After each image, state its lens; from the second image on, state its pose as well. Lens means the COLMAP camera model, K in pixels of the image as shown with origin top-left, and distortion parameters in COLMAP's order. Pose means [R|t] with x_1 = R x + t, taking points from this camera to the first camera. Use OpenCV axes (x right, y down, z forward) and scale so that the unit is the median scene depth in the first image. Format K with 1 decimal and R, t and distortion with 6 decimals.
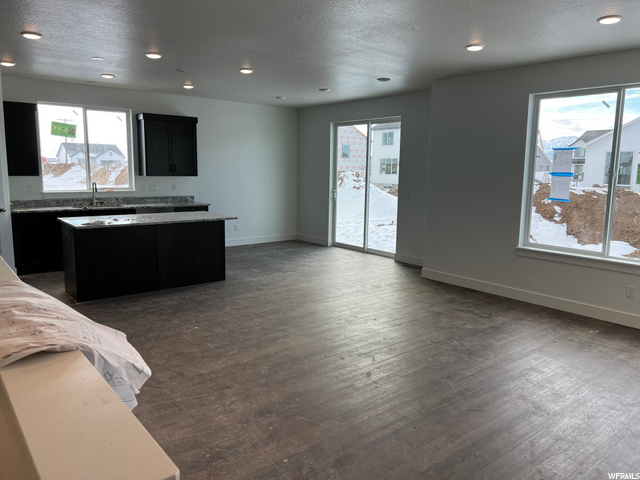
lens RADIAL K [[481.7, 0, 320.0], [0, 481.7, 240.0], [0, 0, 1]] dist [0.060254, -0.064593]
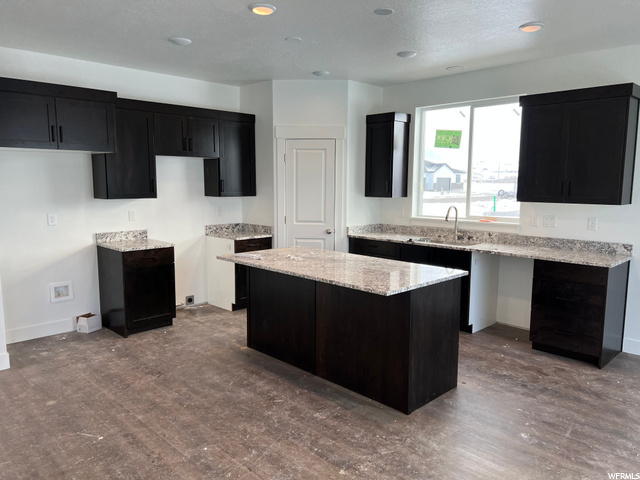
lens RADIAL K [[481.7, 0, 320.0], [0, 481.7, 240.0], [0, 0, 1]] dist [0.060254, -0.064593]
pose [[0.099591, 0.111108, -0.988806, 0.238575], [-0.152594, 0.983696, 0.095165, -0.113231], [0.983258, 0.141409, 0.114922, 0.752631]]
